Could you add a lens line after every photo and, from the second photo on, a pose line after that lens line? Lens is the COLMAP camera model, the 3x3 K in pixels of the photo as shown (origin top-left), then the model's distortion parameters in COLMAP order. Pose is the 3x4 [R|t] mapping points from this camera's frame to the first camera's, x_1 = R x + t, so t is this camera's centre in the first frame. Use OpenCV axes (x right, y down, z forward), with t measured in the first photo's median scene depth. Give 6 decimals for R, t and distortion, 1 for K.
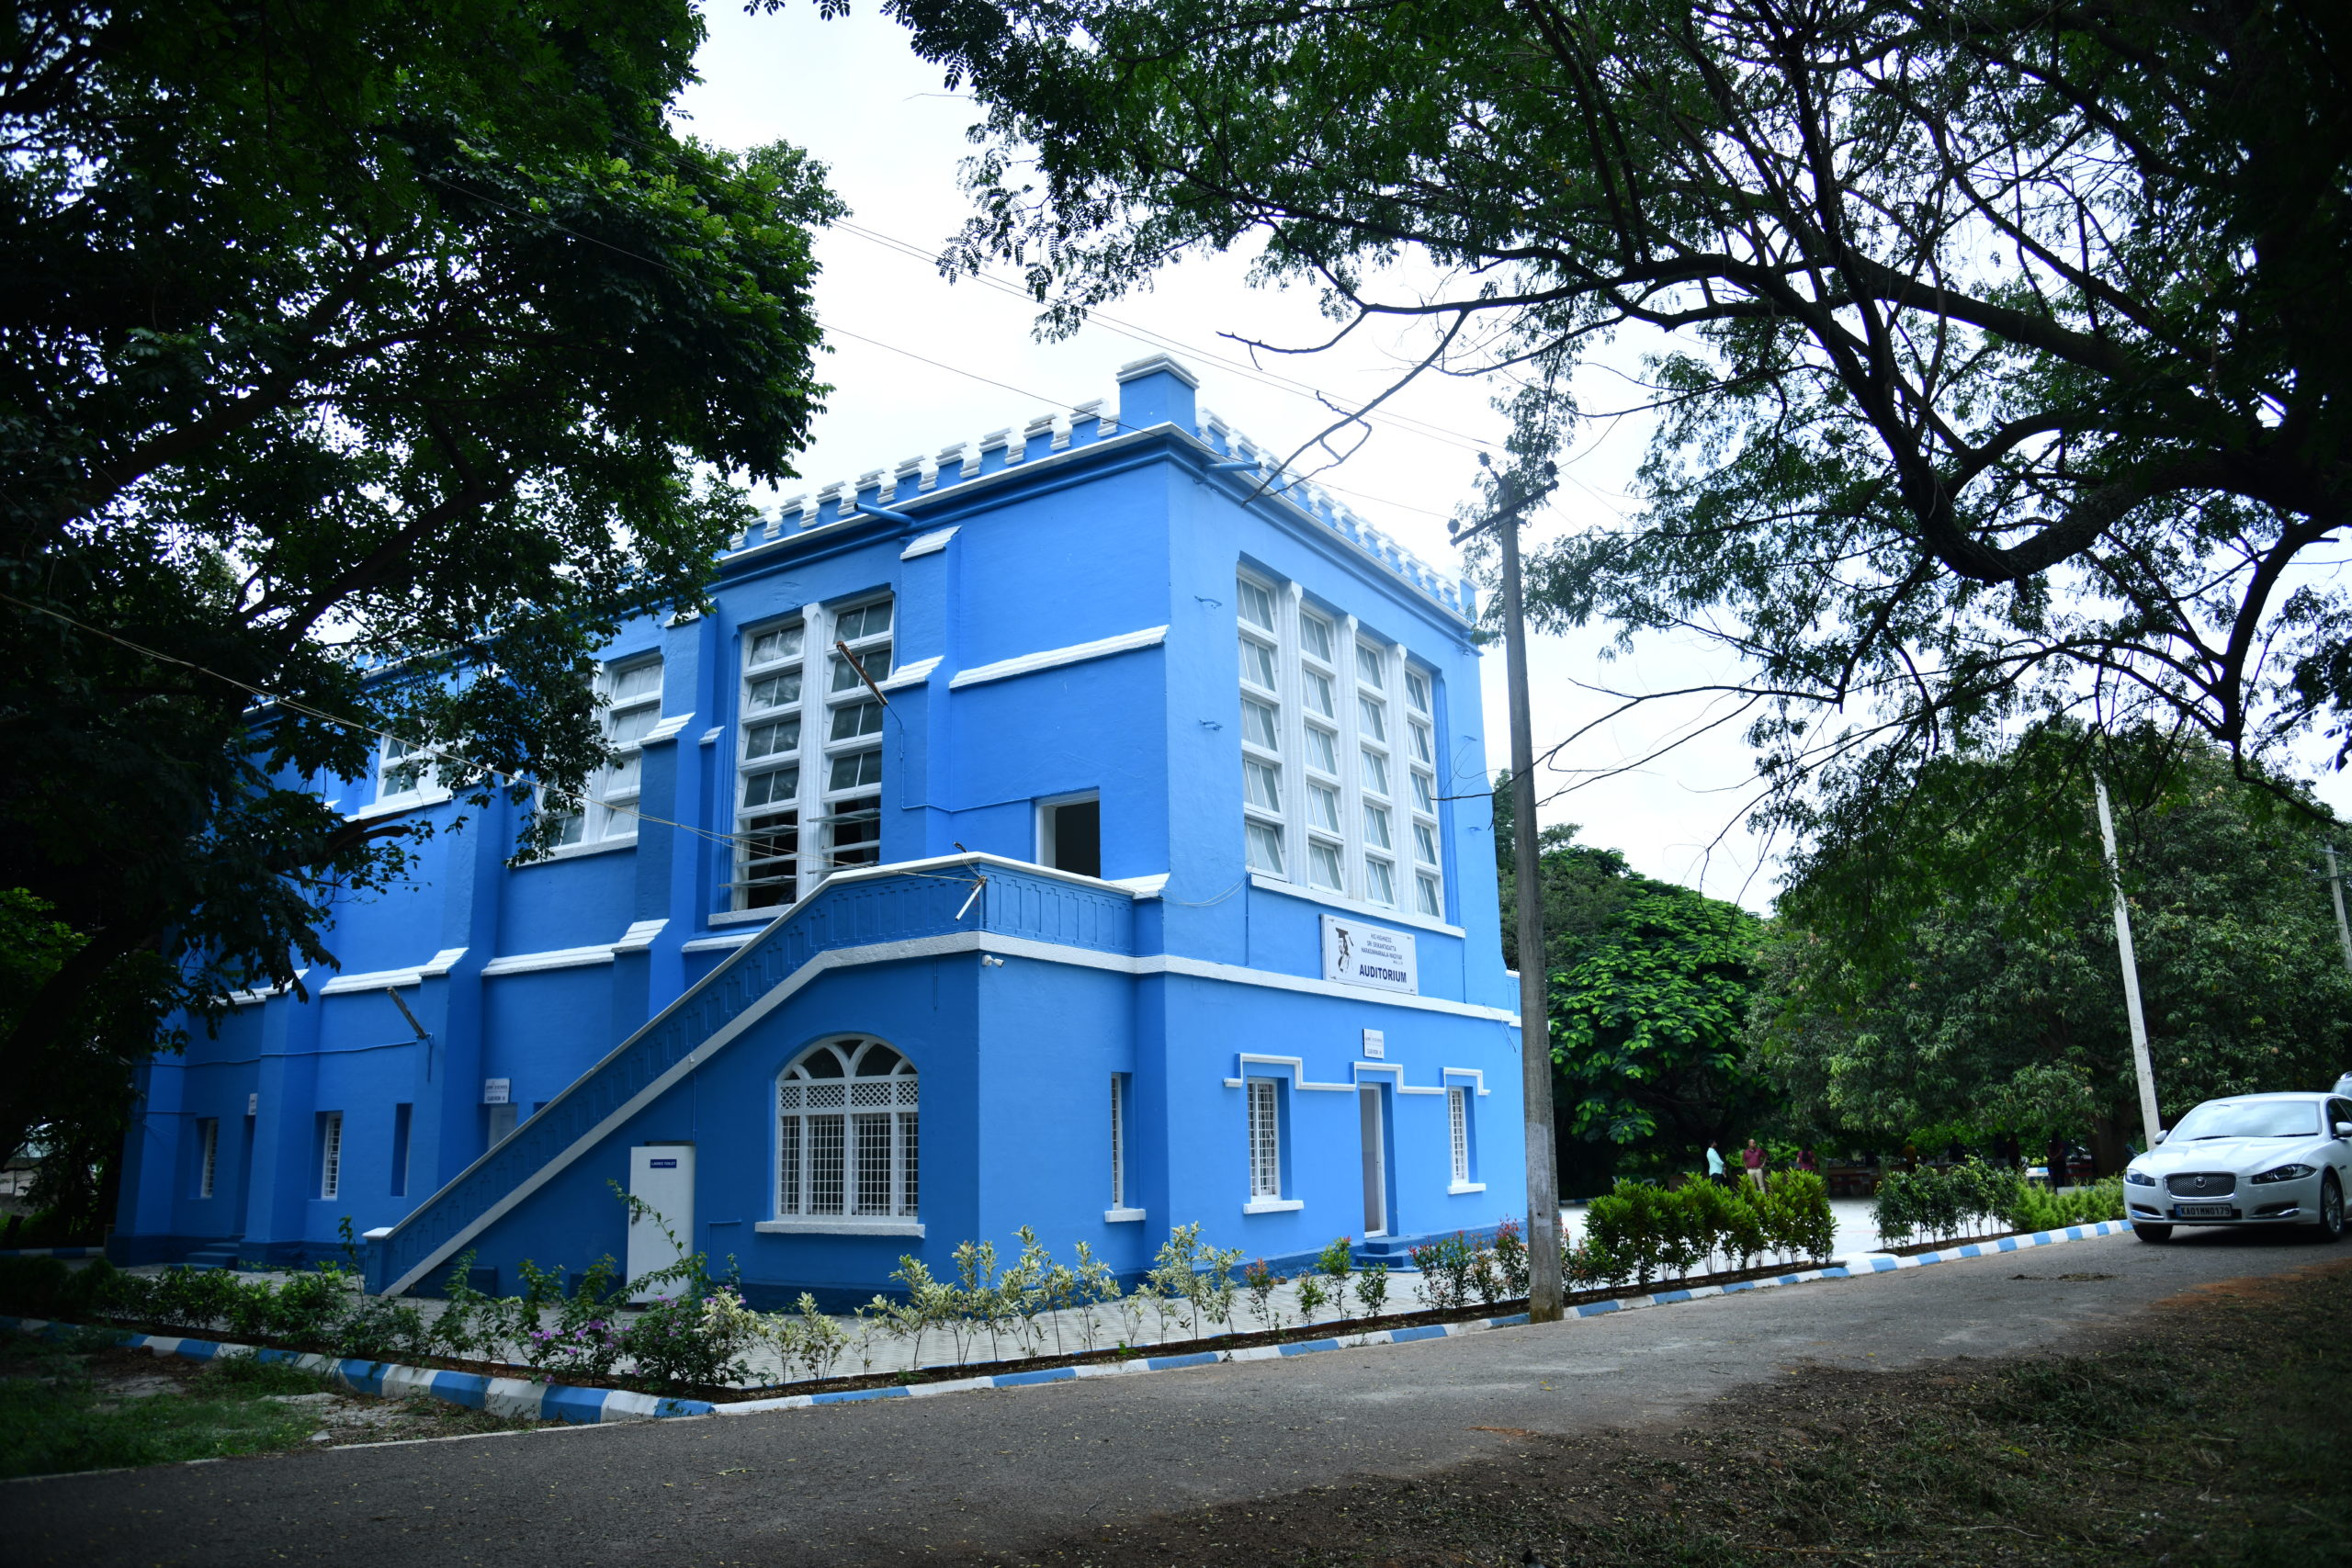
lens RADIAL K [[1618.8, 0, 1169.9], [0, 1618.8, 785.7], [0, 0, 1]] dist [-0.109976, 0.066238]
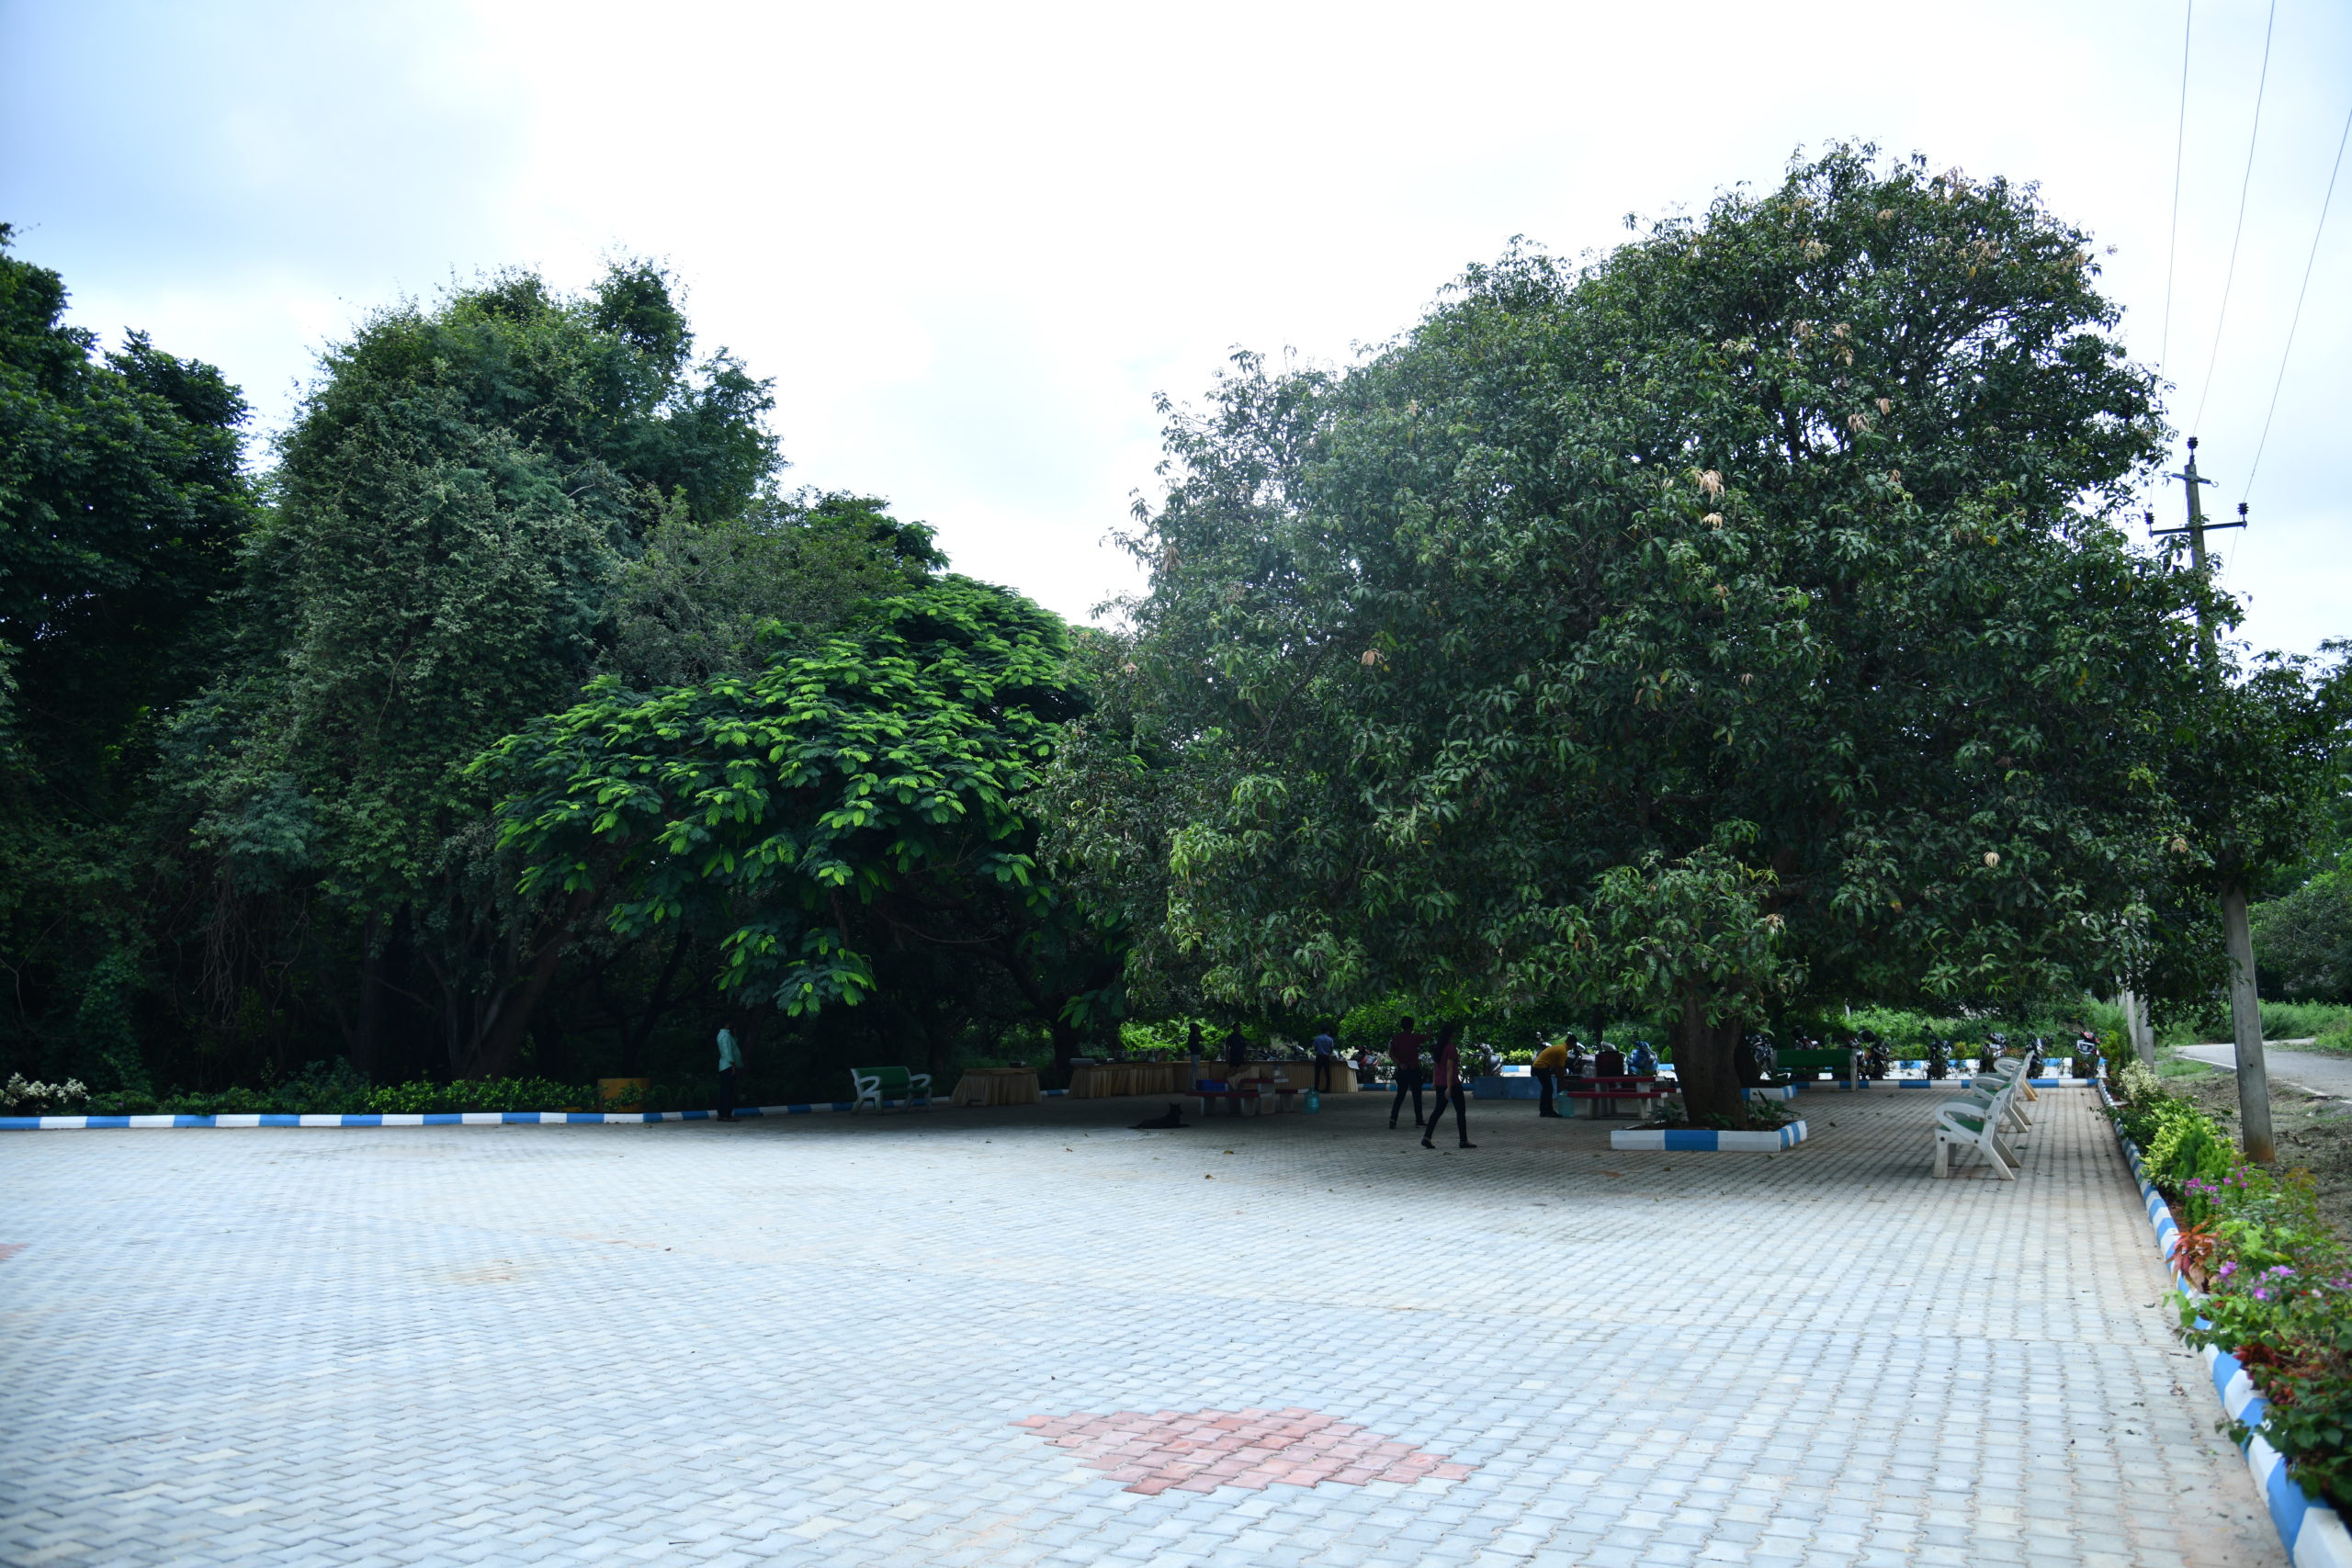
lens RADIAL K [[1618.8, 0, 1169.9], [0, 1618.8, 785.7], [0, 0, 1]] dist [-0.109976, 0.066238]
pose [[0.949280, 0.056677, 0.309283, 0.231453], [-0.084079, 0.993557, 0.075991, 0.103843], [-0.302983, -0.098141, 0.947929, 0.489863]]
